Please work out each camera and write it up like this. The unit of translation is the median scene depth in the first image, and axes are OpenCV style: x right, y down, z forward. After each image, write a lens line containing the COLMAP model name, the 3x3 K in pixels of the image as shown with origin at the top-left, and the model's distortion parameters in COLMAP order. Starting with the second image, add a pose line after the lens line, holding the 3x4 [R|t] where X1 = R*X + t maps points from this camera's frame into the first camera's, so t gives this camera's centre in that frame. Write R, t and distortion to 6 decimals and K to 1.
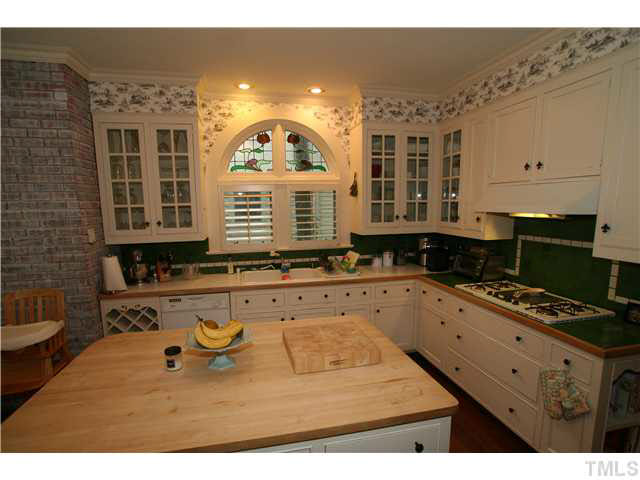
lens RADIAL K [[333.1, 0, 318.3], [0, 333.1, 242.6], [0, 0, 1]] dist [-0.000771, 0.002045]
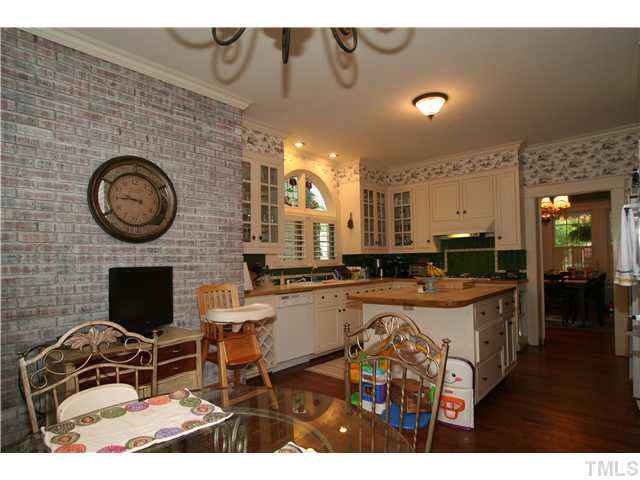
lens RADIAL K [[365.0, 0, 320.0], [0, 365.0, 241.7], [0, 0, 1]] dist [-0.005063, -0.000183]
pose [[0.800605, 0.030217, 0.598430, -1.118261], [0.085515, 0.982742, -0.164028, 0.197126], [-0.593059, 0.182497, 0.784204, -0.178875]]
